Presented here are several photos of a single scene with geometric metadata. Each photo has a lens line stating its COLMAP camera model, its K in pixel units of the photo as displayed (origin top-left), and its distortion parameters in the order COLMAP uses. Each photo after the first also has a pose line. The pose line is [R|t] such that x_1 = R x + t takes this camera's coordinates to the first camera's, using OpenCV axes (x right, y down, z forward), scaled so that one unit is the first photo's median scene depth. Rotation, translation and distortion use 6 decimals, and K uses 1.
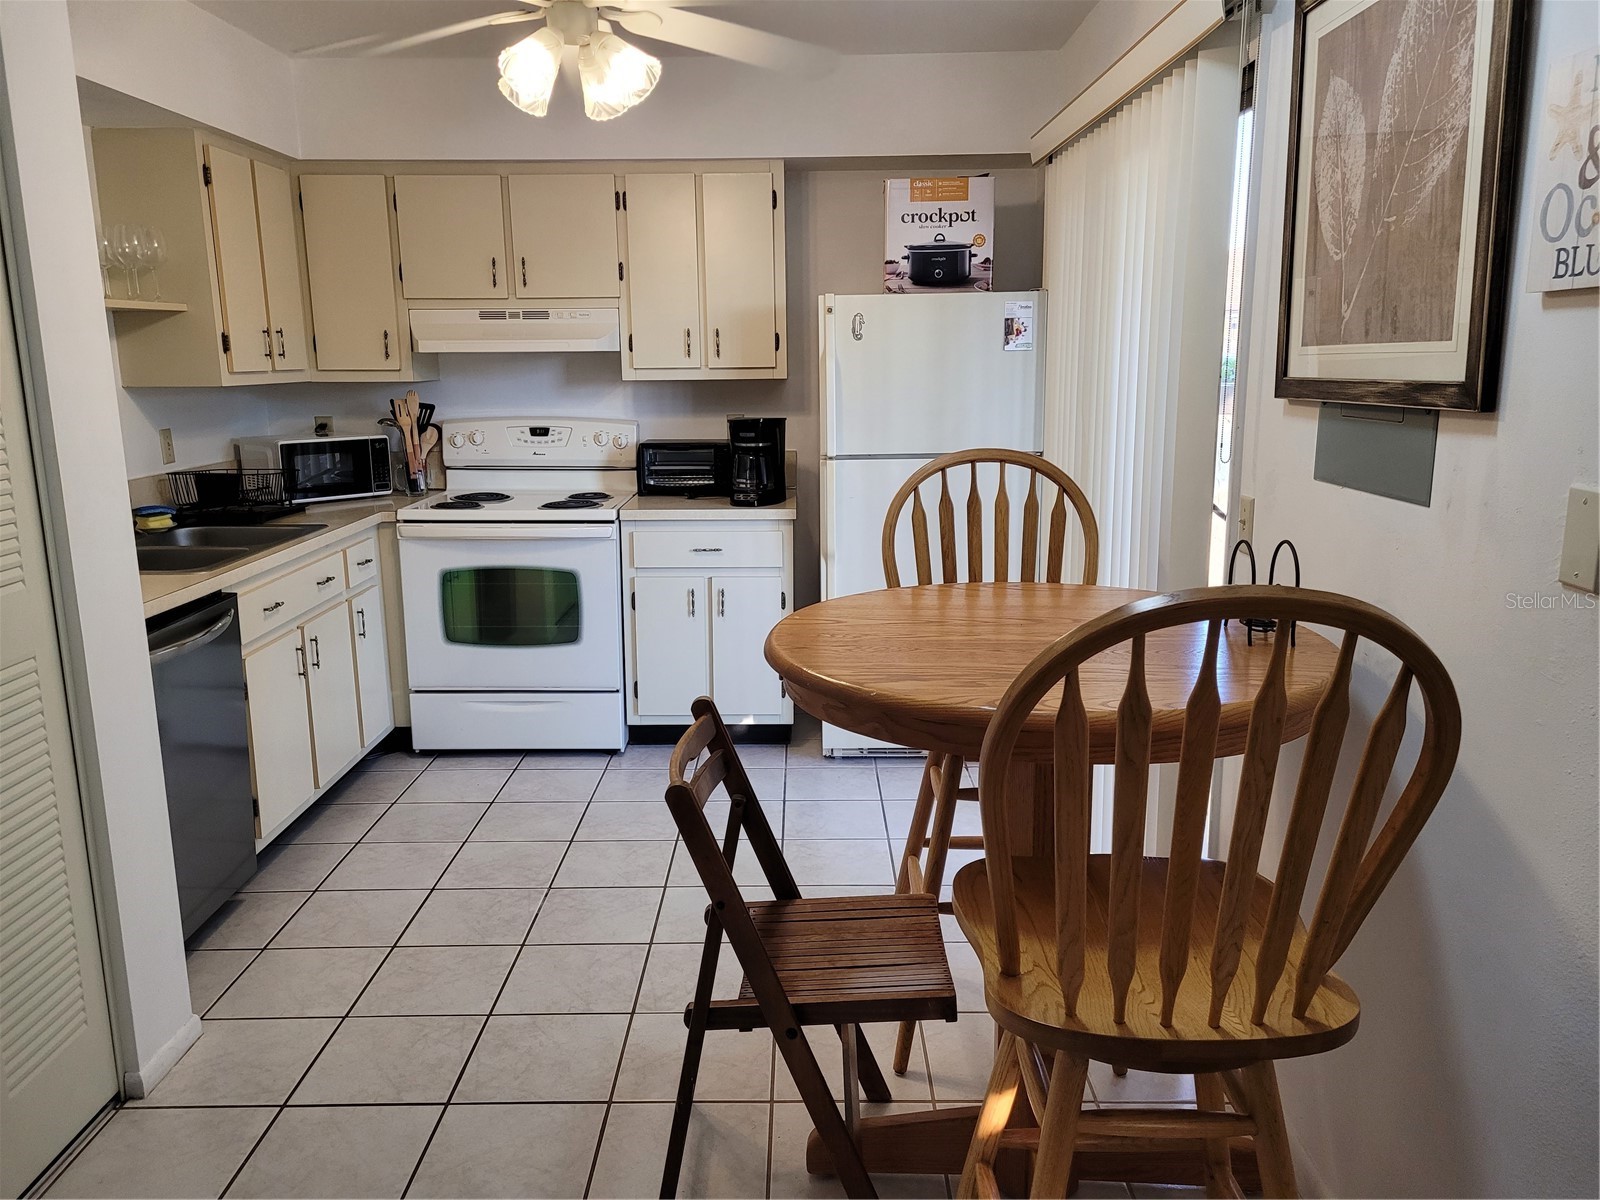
lens RADIAL K [[1199.4, 0, 801.6], [0, 1199.4, 599.8], [0, 0, 1]] dist [0.008816, 0.001450]
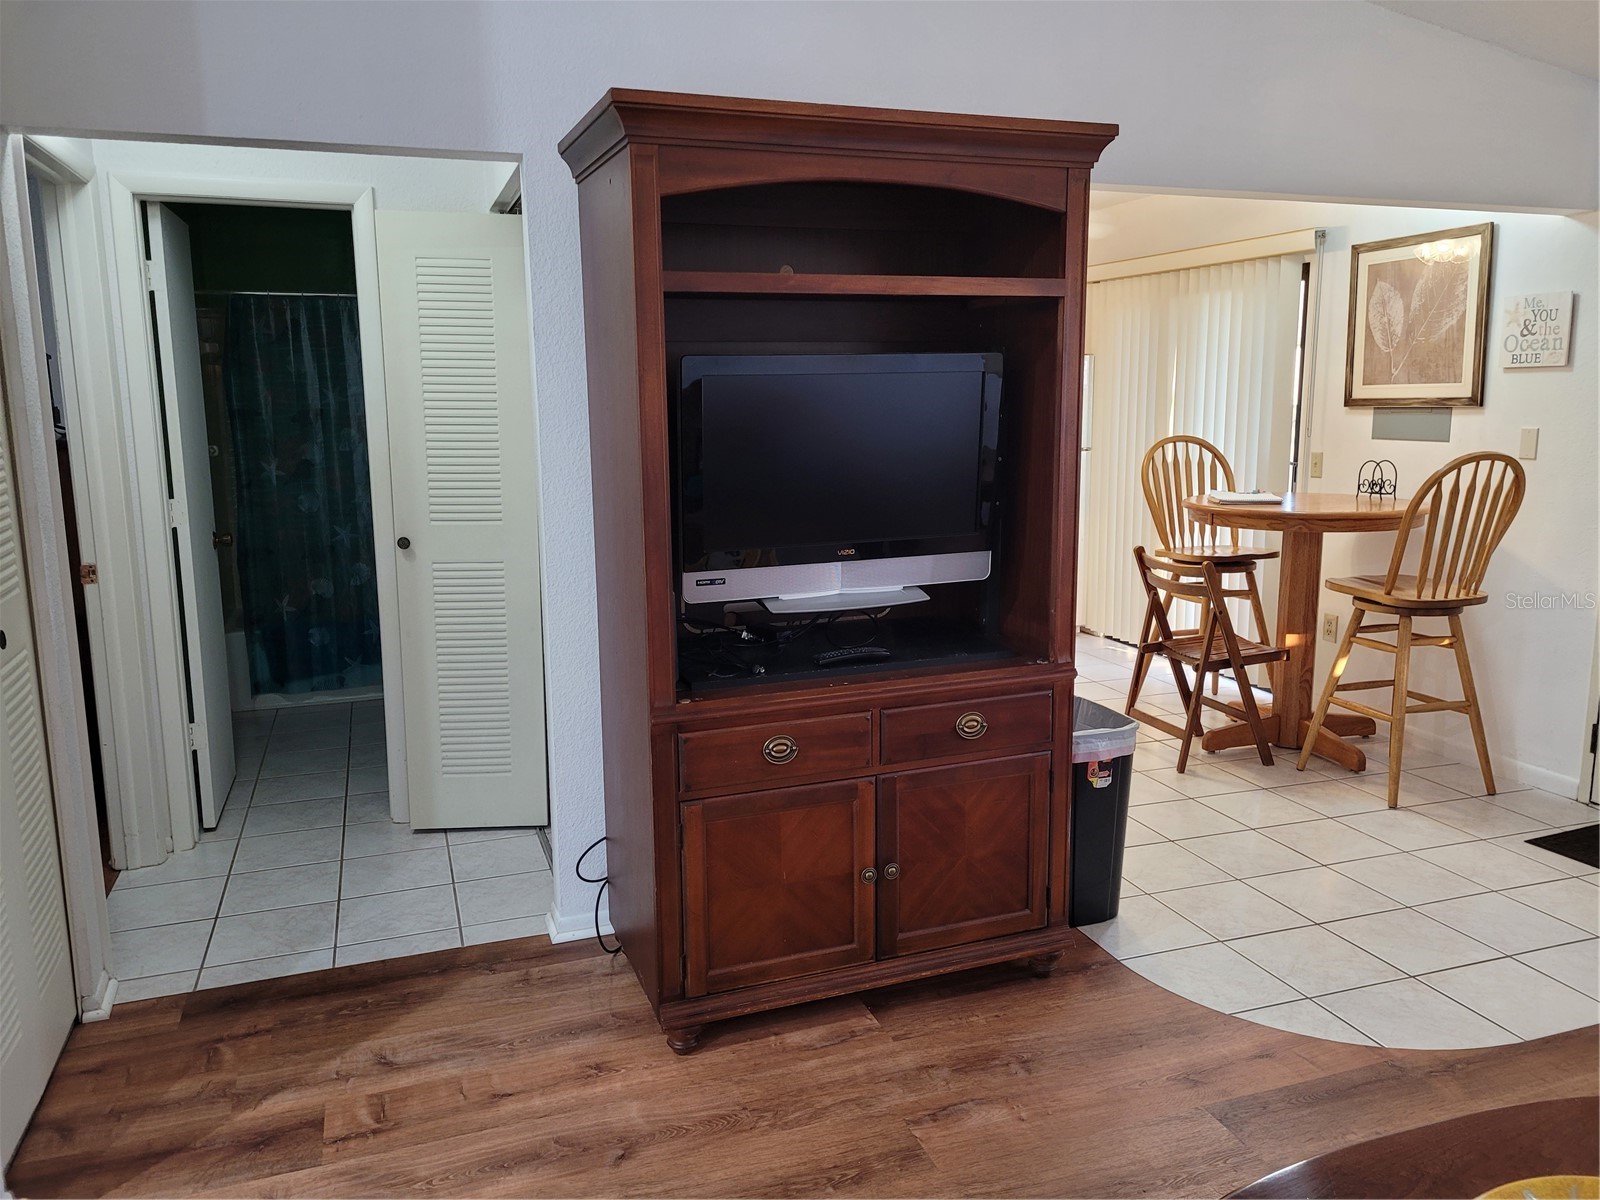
lens RADIAL K [[1199.4, 0, 801.7], [0, 1199.4, 597.4], [0, 0, 1]] dist [0.008816, 0.001450]
pose [[0.940671, -0.054602, 0.334898, -1.504846], [0.067886, 0.997298, -0.028078, 0.210918], [-0.332460, 0.049147, 0.941836, -0.906495]]
